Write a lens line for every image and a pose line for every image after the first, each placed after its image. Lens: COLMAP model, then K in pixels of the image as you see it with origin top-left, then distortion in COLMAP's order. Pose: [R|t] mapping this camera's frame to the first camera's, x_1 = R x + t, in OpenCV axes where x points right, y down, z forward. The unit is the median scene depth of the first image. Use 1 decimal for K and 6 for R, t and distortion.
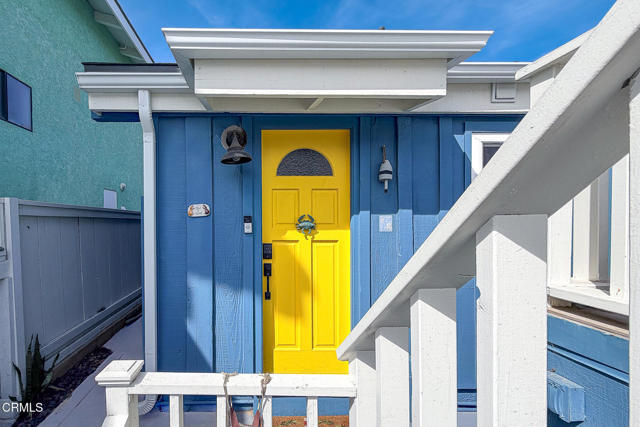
lens RADIAL K [[240.6, 0, 319.5], [0, 240.6, 223.9], [0, 0, 1]] dist [-0.008046, -0.000059]
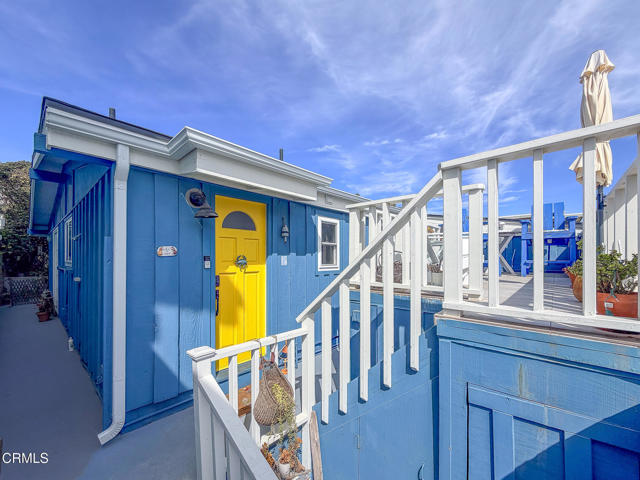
lens RADIAL K [[256.7, 0, 320.2], [0, 256.7, 256.7], [0, 0, 1]] dist [-0.000007, -0.000008]
pose [[0.682931, 0.005518, 0.730462, -0.923044], [0.009912, 0.999809, -0.016820, 0.002675], [-0.730415, 0.018727, 0.682747, -0.479181]]
